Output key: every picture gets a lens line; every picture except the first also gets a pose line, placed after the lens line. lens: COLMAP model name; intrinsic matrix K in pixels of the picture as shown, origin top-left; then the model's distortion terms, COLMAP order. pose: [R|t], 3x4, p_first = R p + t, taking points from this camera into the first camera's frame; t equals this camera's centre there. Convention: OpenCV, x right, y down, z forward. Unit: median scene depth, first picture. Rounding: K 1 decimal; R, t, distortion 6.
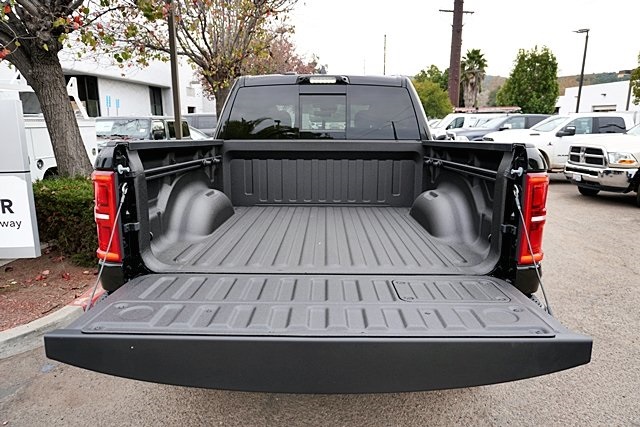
lens RADIAL K [[427.8, 0, 320.0], [0, 427.8, 213.5], [0, 0, 1]] dist [-0.054785, 0.039186]
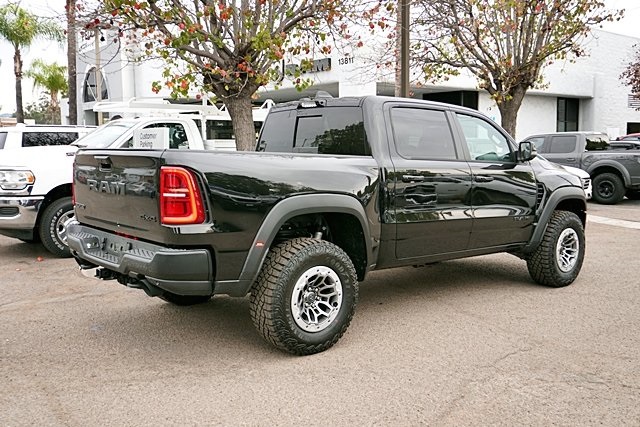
lens RADIAL K [[618.8, 0, 320.0], [0, 618.8, 213.5], [0, 0, 1]] dist [0.000300, 0.001265]
pose [[0.658040, 0.076299, -0.749107, 0.449438], [-0.154005, 0.987460, -0.034707, 0.012648], [0.737065, 0.138205, 0.661539, -0.021427]]
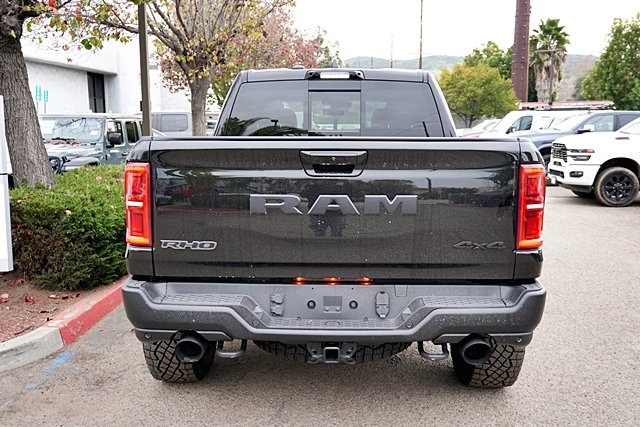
lens RADIAL K [[632.7, 0, 317.0], [0, 632.7, 209.5], [0, 0, 1]] dist [0.003712, 0.004200]
pose [[0.999866, 0.002751, -0.016137, -0.002861], [-0.003973, 0.997085, -0.076201, 0.024875], [0.015880, 0.076254, 0.996962, -0.107855]]
